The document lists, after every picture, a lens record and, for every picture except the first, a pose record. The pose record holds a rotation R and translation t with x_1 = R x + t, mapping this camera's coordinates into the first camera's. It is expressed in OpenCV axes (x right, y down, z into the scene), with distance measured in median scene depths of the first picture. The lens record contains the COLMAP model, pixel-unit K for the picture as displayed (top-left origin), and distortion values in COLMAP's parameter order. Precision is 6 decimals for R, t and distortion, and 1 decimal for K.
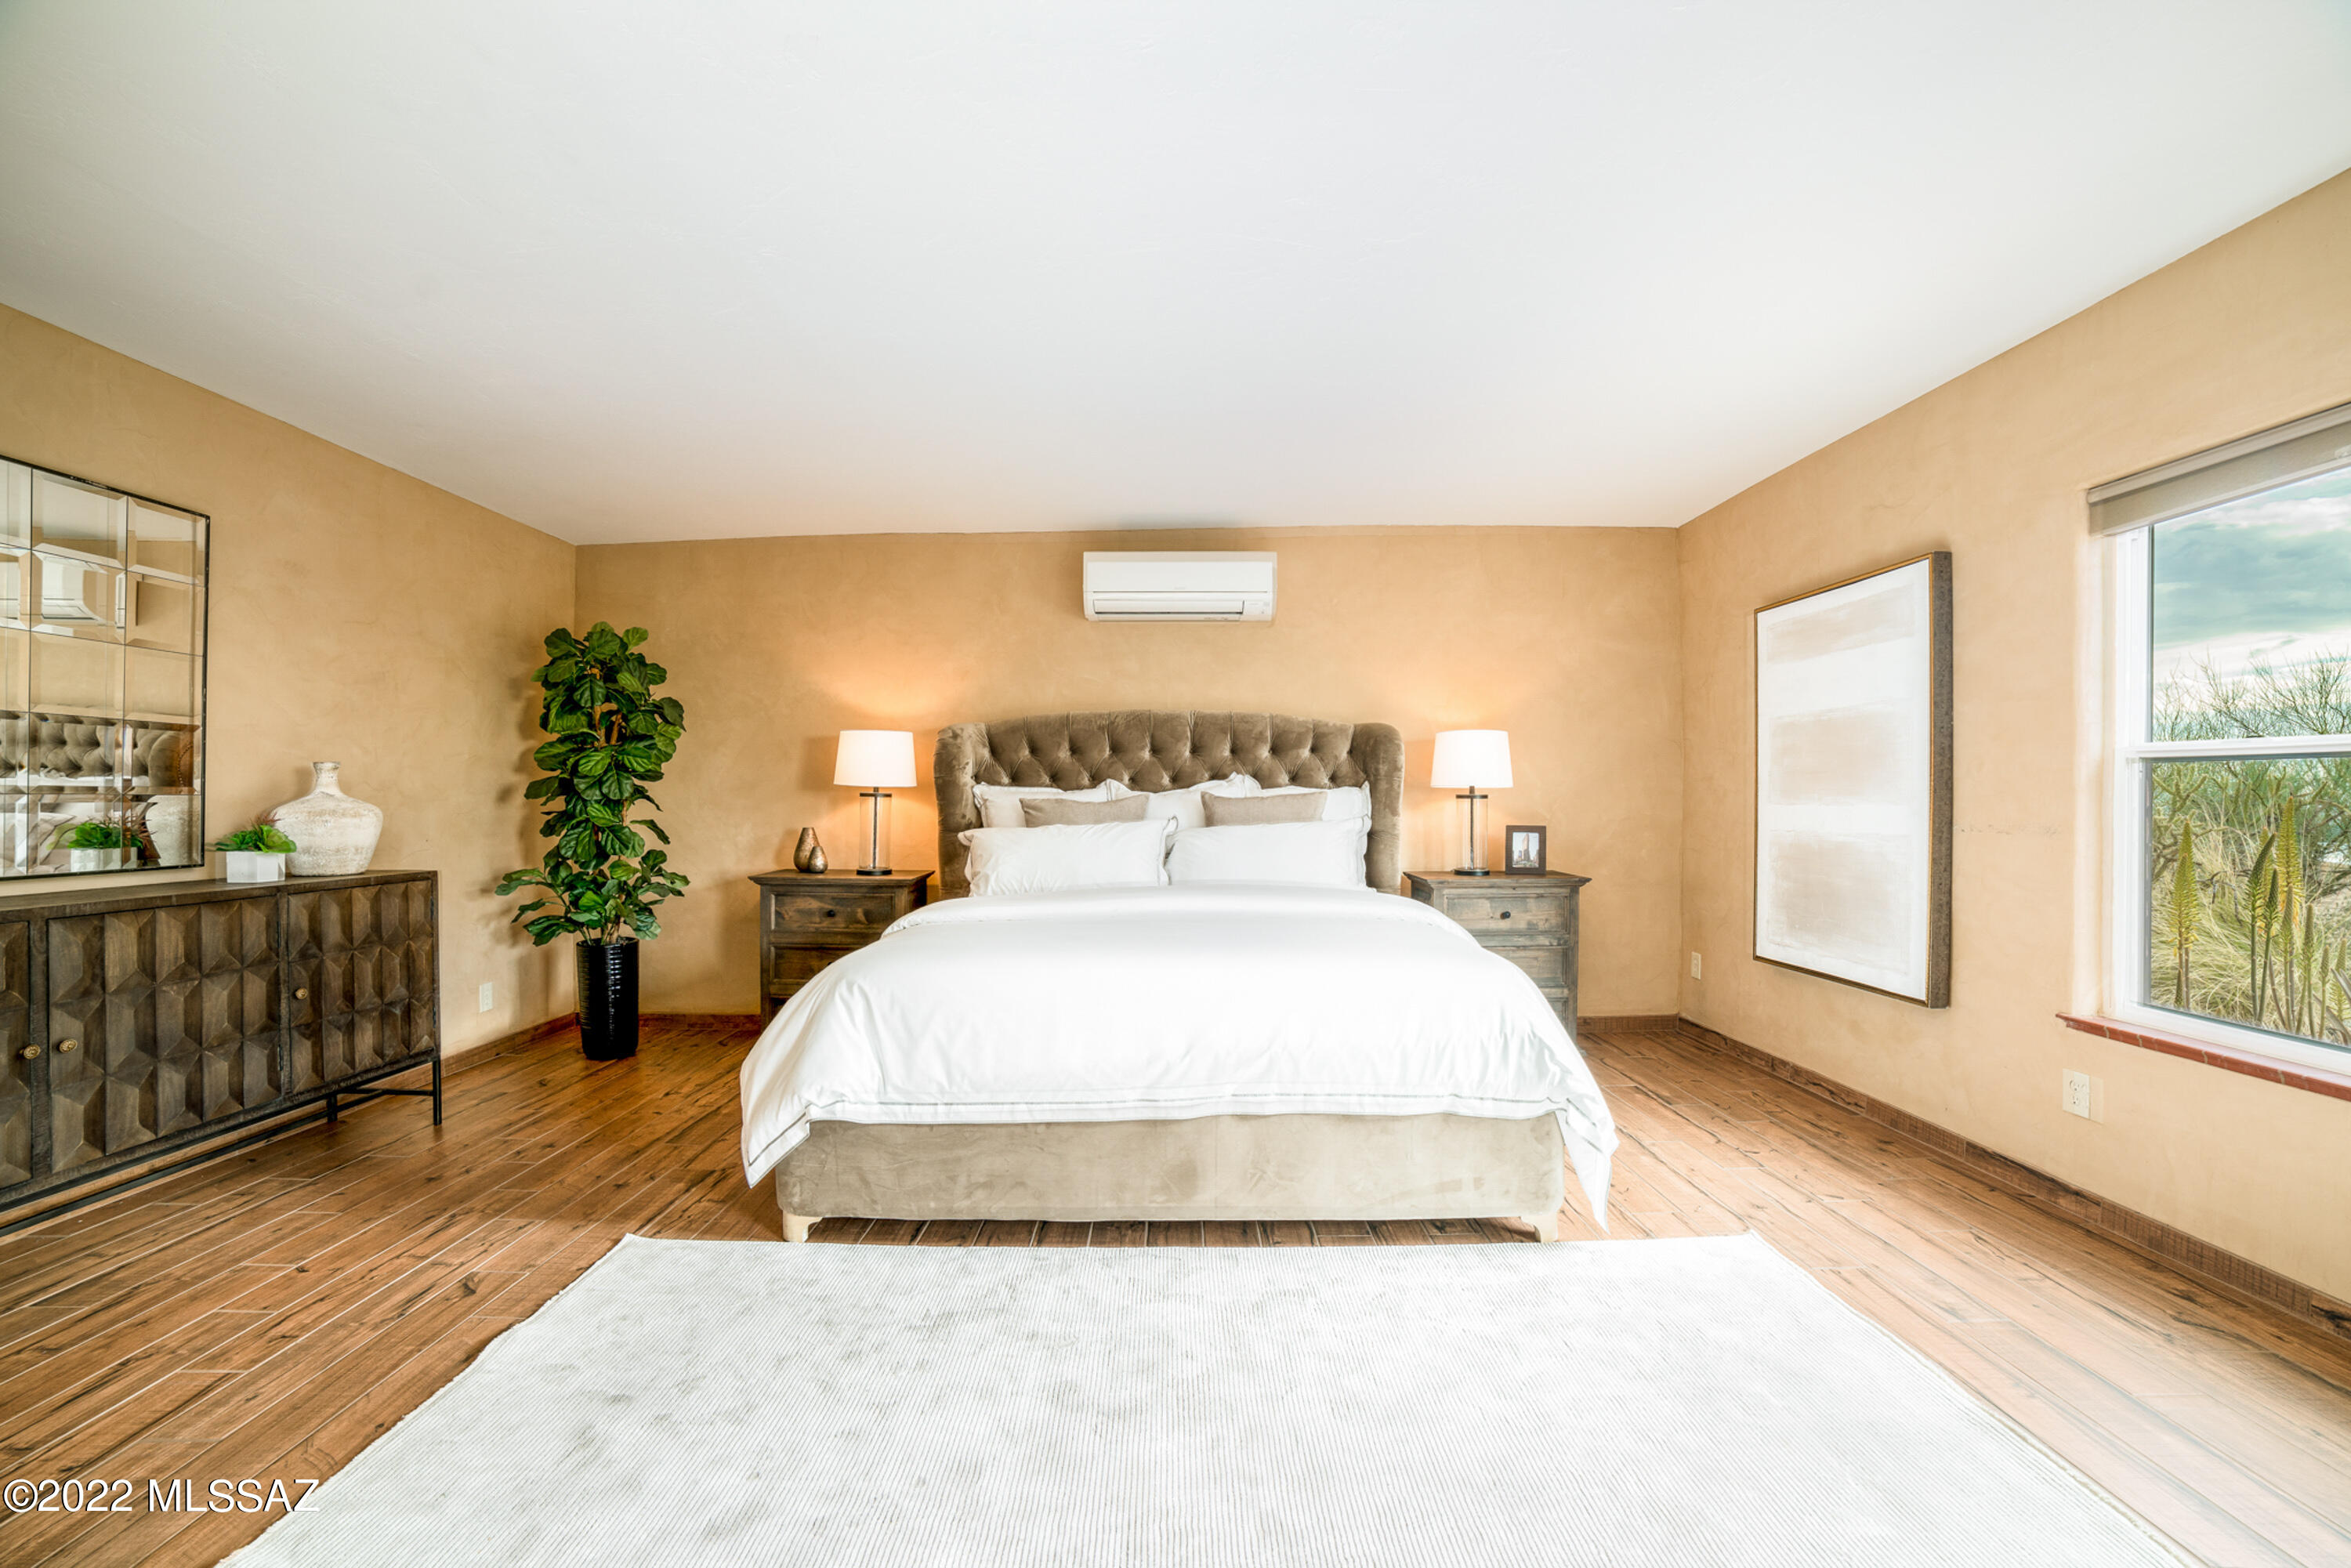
lens RADIAL K [[967.6, 0, 1182.5], [0, 967.6, 798.0], [0, 0, 1]] dist [-0.064473, 0.000320]
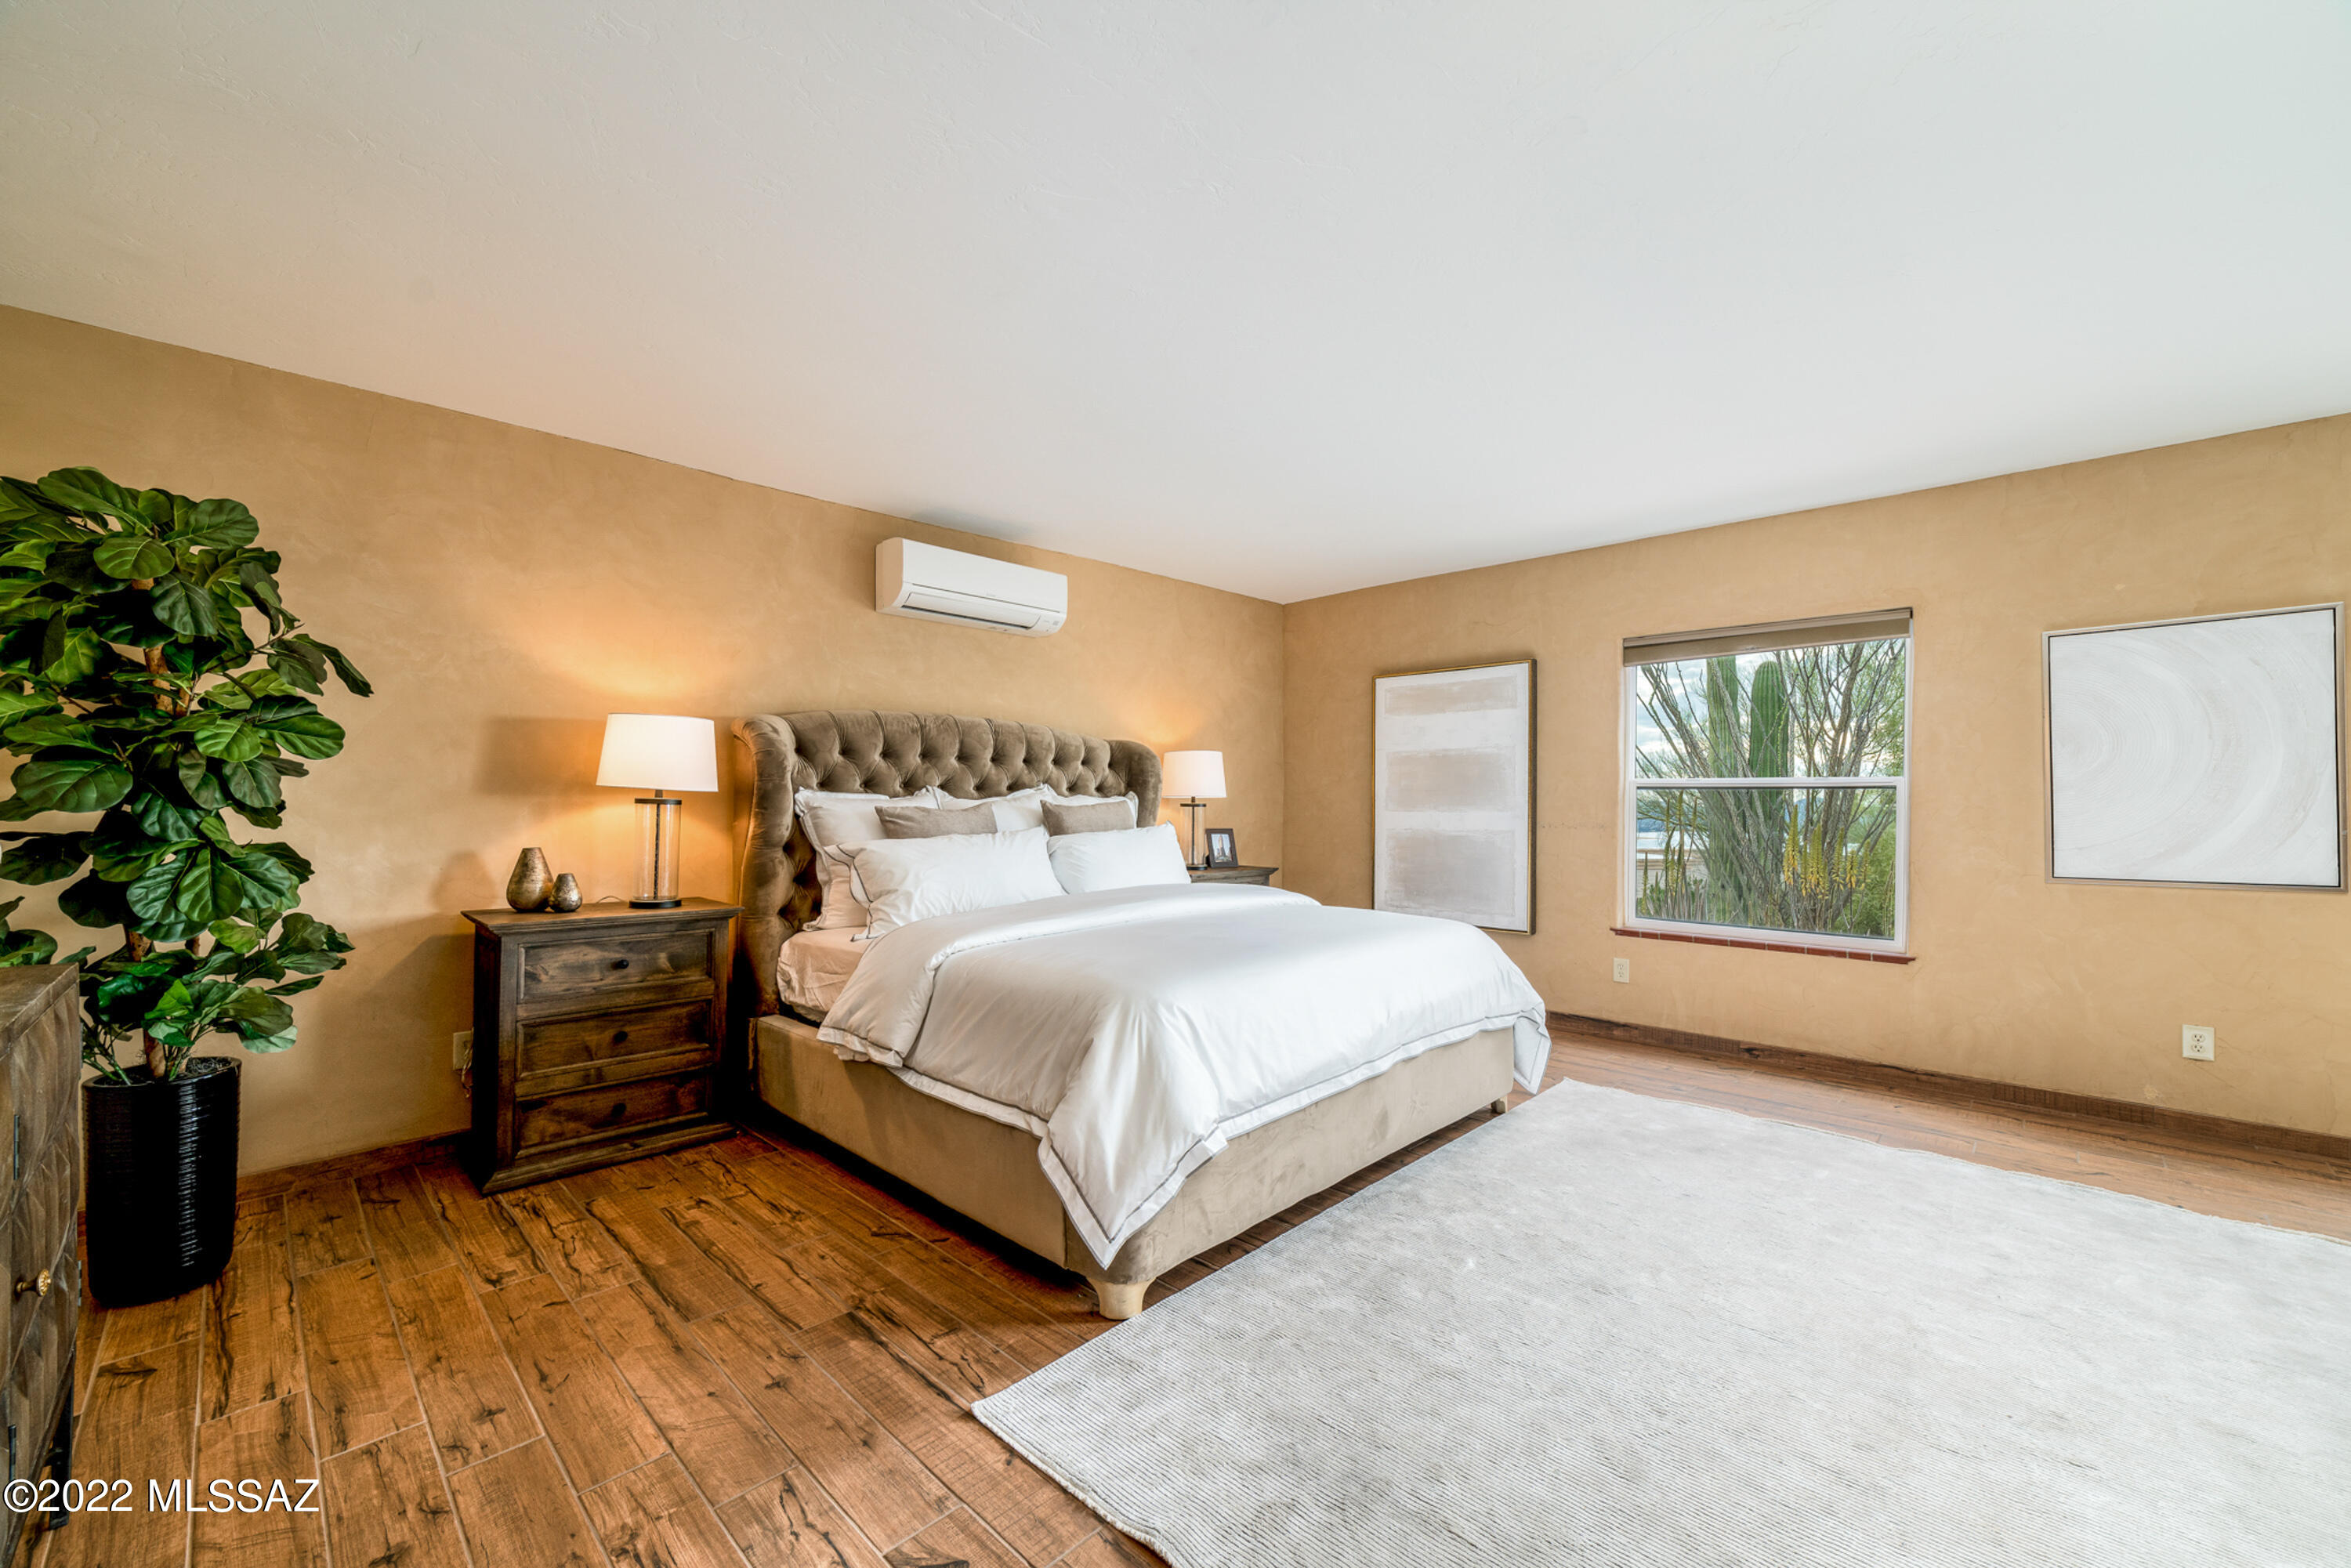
lens RADIAL K [[912.7, 0, 1170.9], [0, 912.7, 799.7], [0, 0, 1]] dist [-0.015415, 0.004598]
pose [[0.697585, 0.006566, 0.716472, -0.553081], [-0.000054, 0.999958, -0.009111, 0.002364], [-0.716502, 0.006317, 0.697556, 0.219148]]
